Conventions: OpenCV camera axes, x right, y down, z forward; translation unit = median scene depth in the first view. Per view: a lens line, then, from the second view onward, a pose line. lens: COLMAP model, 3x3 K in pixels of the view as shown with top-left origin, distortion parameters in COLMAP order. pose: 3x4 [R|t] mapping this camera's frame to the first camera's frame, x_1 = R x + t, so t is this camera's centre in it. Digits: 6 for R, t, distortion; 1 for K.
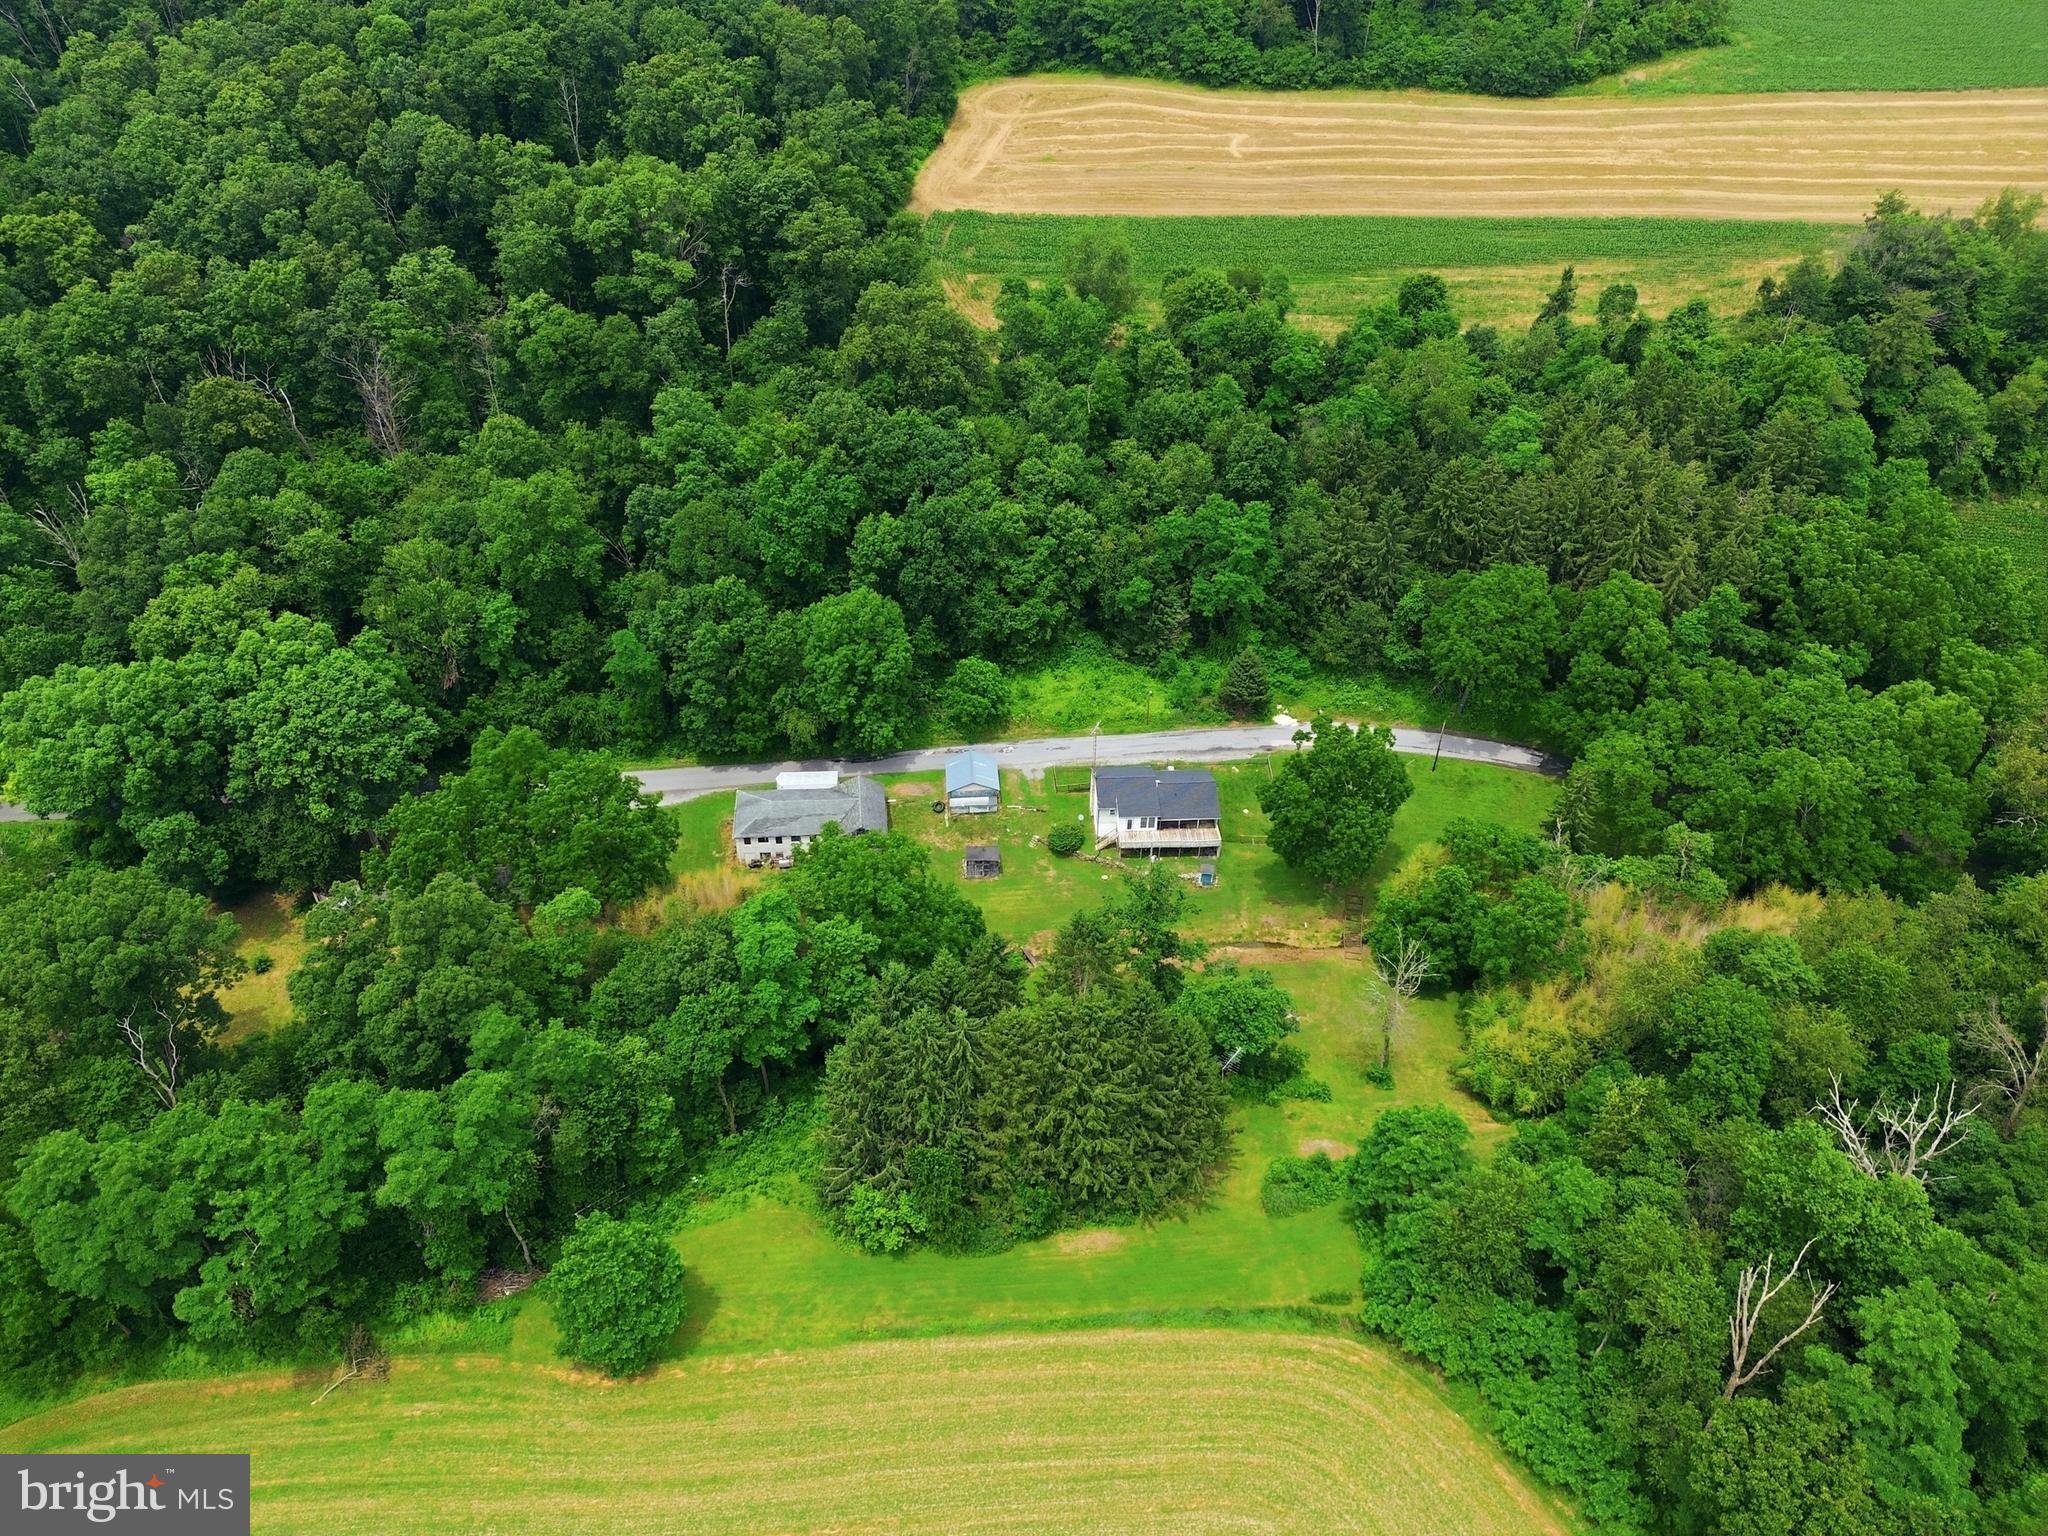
lens RADIAL K [[1448.7, 0, 1025.4], [0, 1448.7, 774.4], [0, 0, 1]] dist [0.058927, -0.048089]
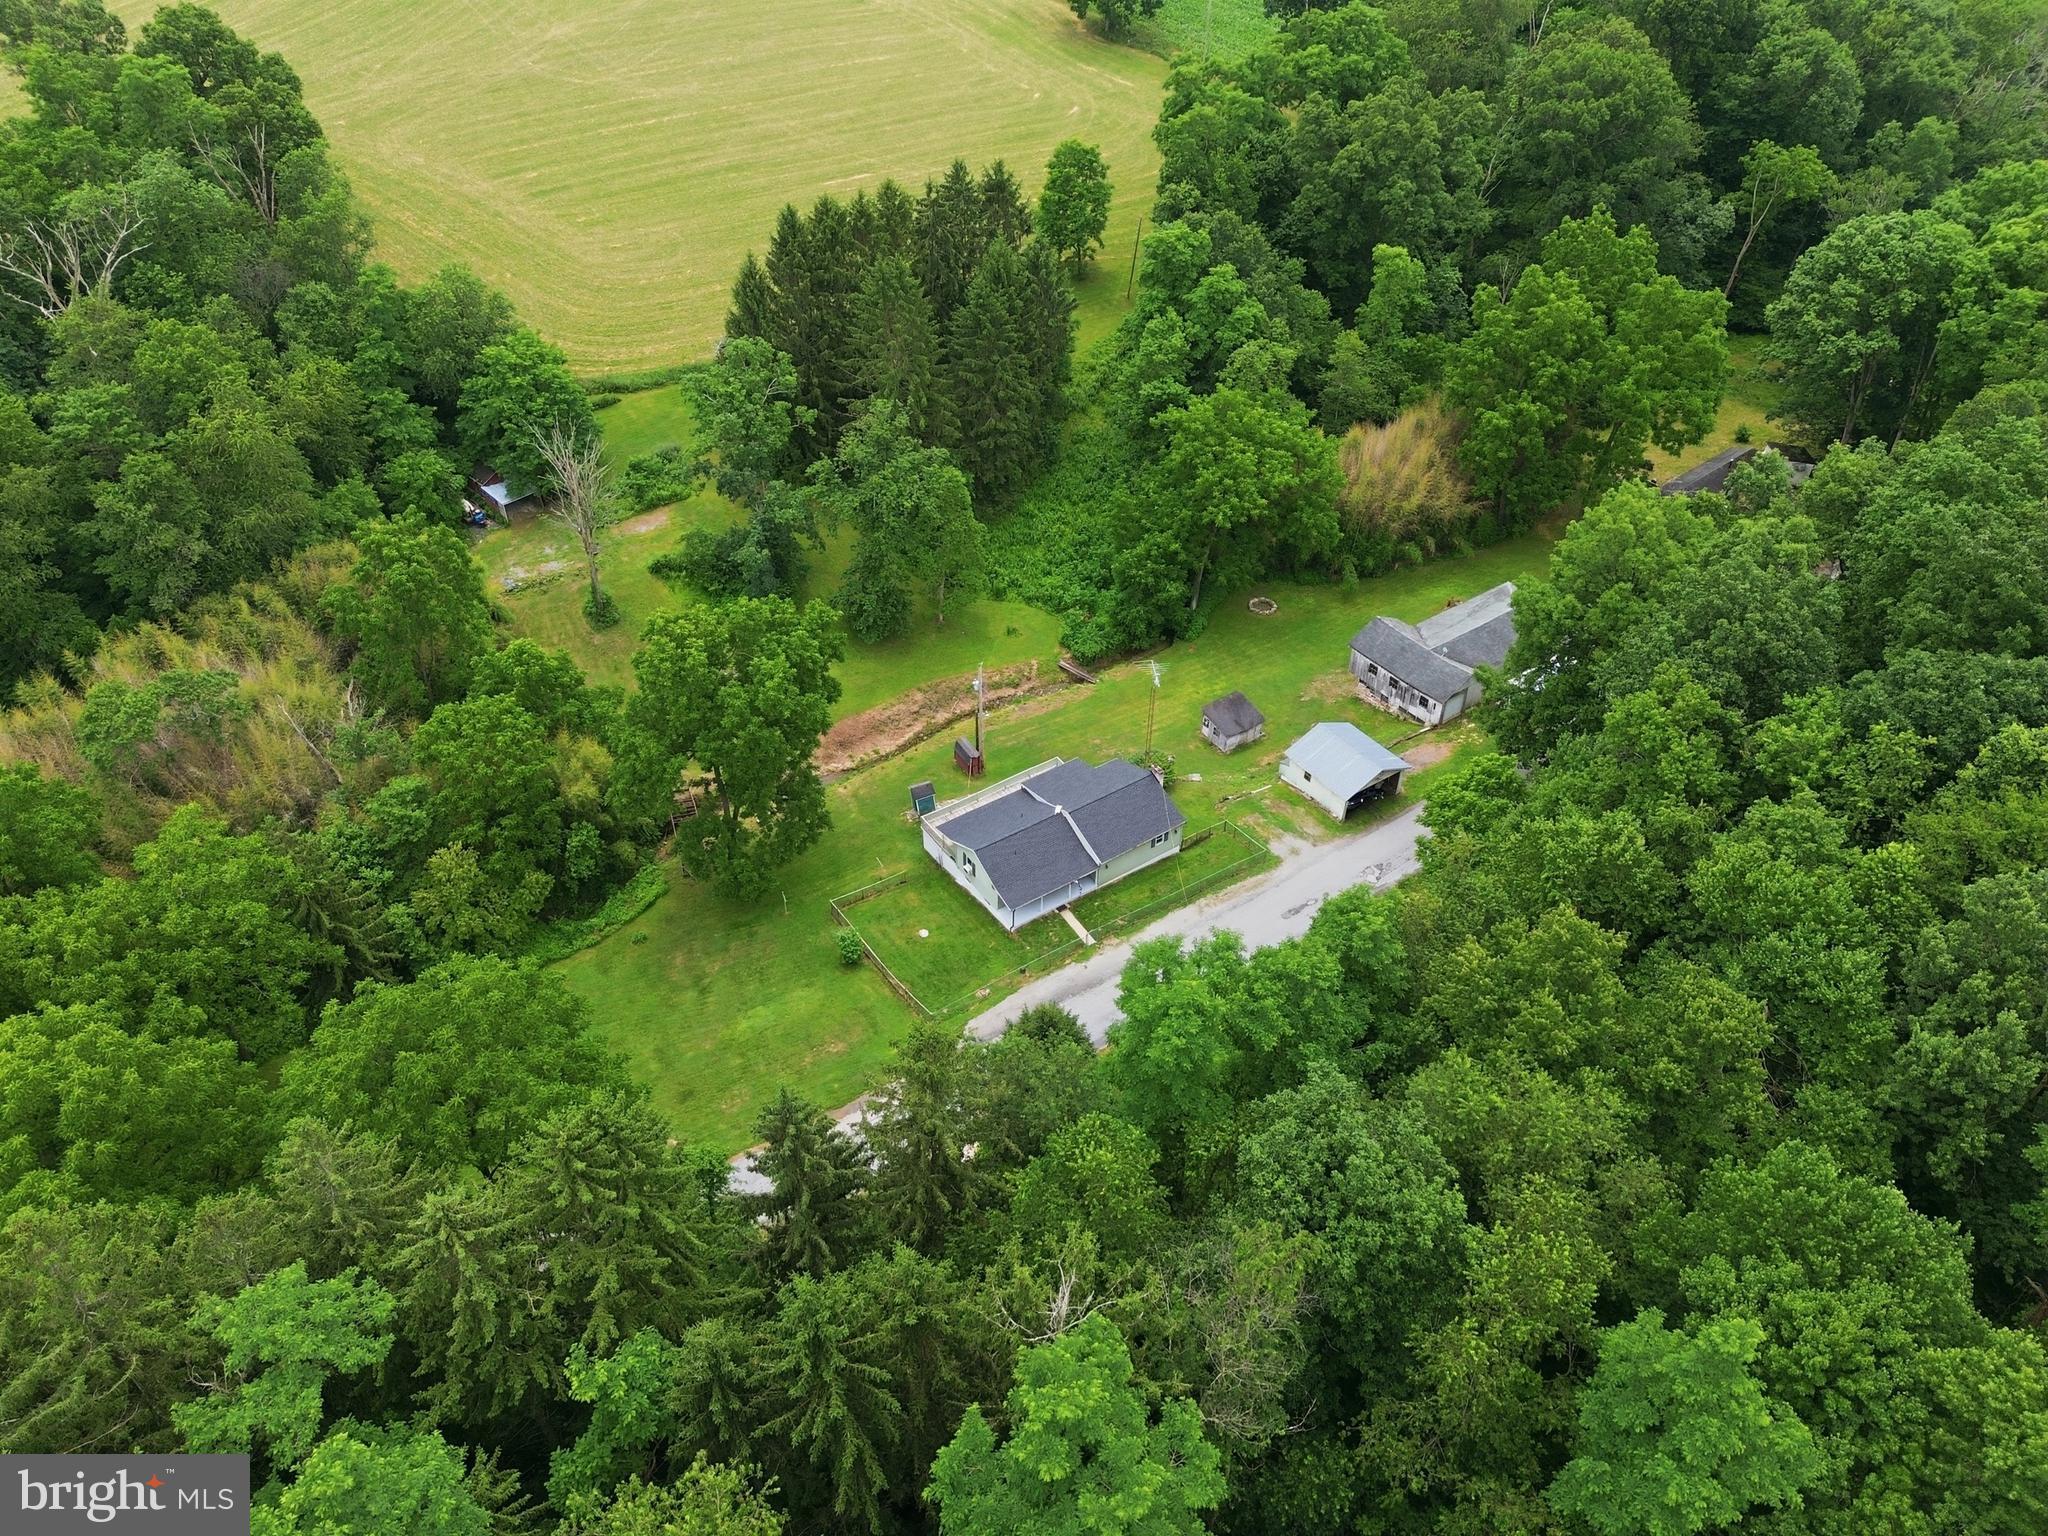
lens RADIAL K [[1465.5, 0, 1019.1], [0, 1465.5, 774.5], [0, 0, 1]] dist [0.058785, -0.052739]
pose [[-0.862500, 0.322584, -0.389914, 0.298932], [-0.320463, 0.248158, 0.914178, -0.477581], [0.391660, 0.913431, -0.110660, 0.956211]]
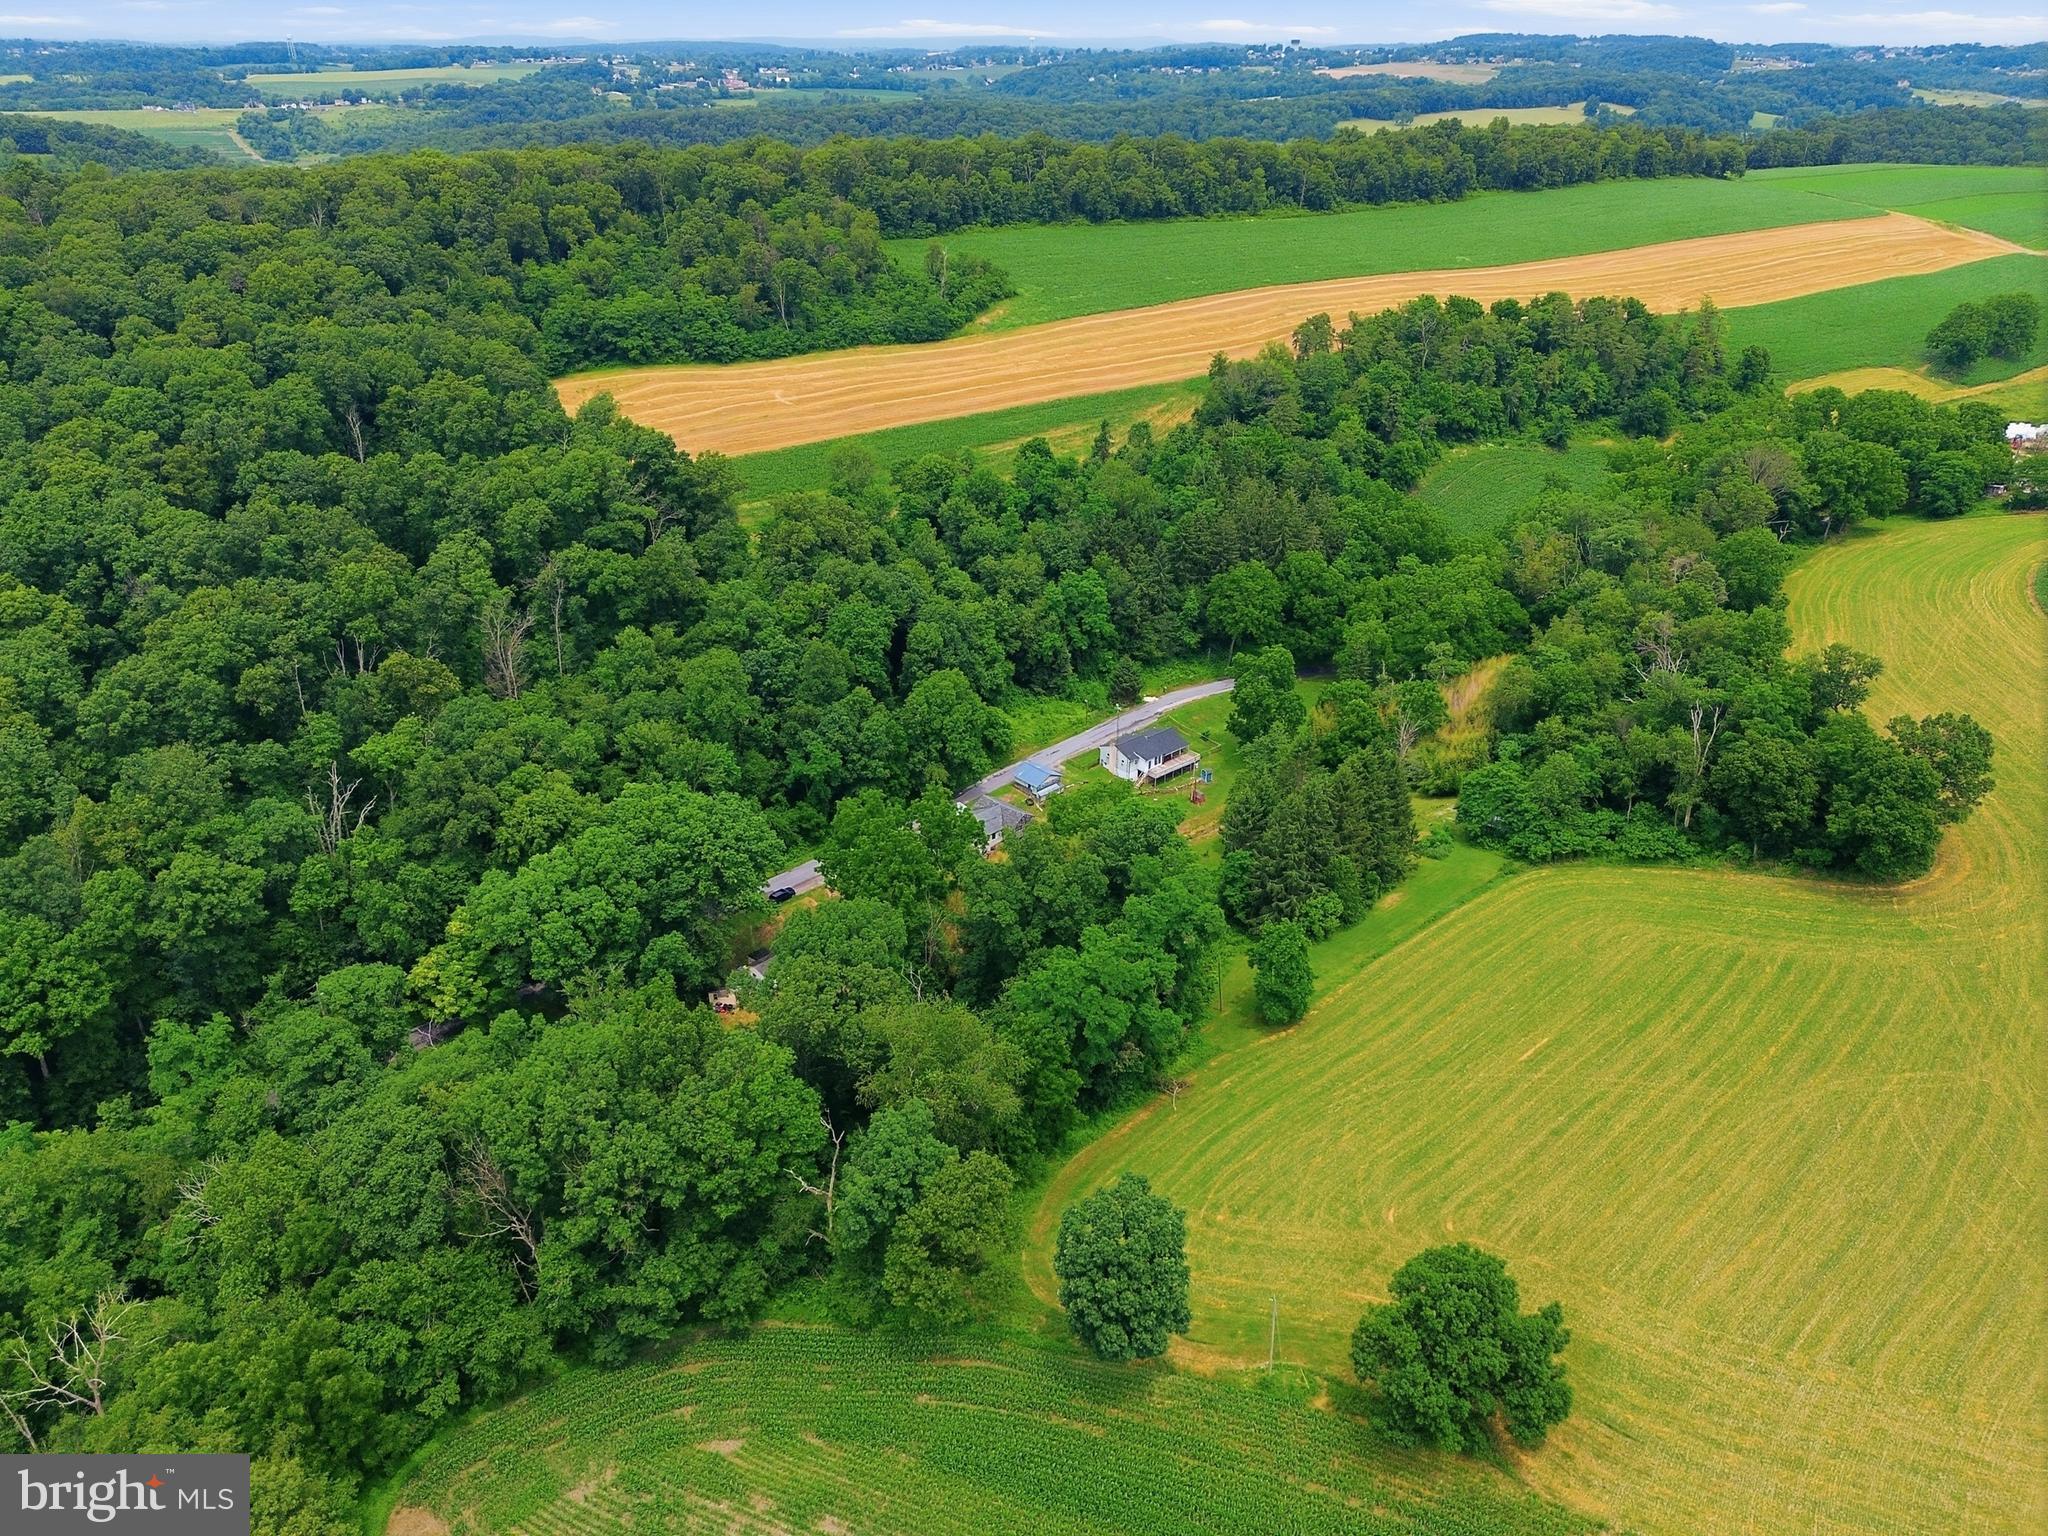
lens RADIAL K [[1448.7, 0, 1025.4], [0, 1448.7, 774.4], [0, 0, 1]] dist [0.058927, -0.048089]
pose [[0.775900, -0.289684, 0.560413, -0.797588], [0.387221, 0.919996, -0.060555, 0.076726], [-0.498036, 0.263988, 0.825997, -0.168817]]
